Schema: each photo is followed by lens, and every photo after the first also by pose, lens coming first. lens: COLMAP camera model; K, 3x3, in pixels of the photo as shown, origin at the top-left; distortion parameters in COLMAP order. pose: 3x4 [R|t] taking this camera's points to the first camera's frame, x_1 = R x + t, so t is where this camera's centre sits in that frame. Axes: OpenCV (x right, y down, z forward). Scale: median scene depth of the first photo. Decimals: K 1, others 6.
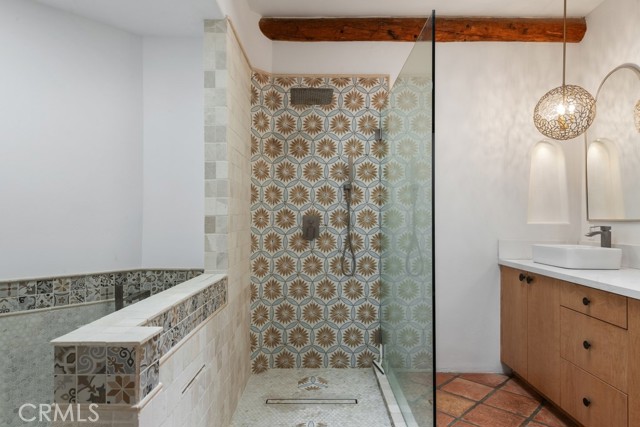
lens RADIAL K [[391.5, 0, 318.5], [0, 391.5, 215.4], [0, 0, 1]] dist [-0.000271, -0.003986]
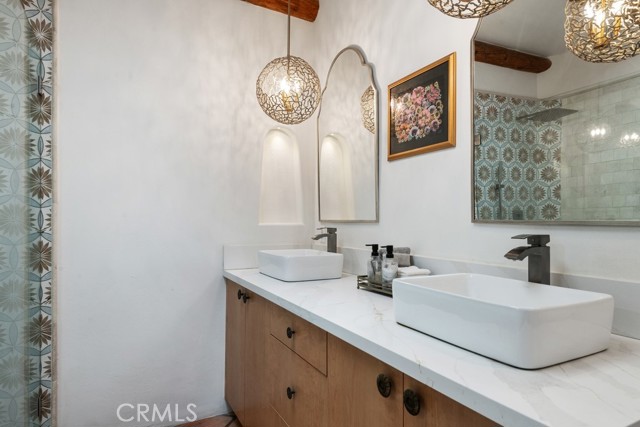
lens RADIAL K [[377.3, 0, 320.6], [0, 377.3, 215.4], [0, 0, 1]] dist [0.004495, -0.001261]
pose [[0.869320, 0.006069, 0.494212, 0.282128], [-0.005506, 0.999981, -0.002595, 0.002080], [-0.494219, -0.000465, 0.869338, 0.263909]]
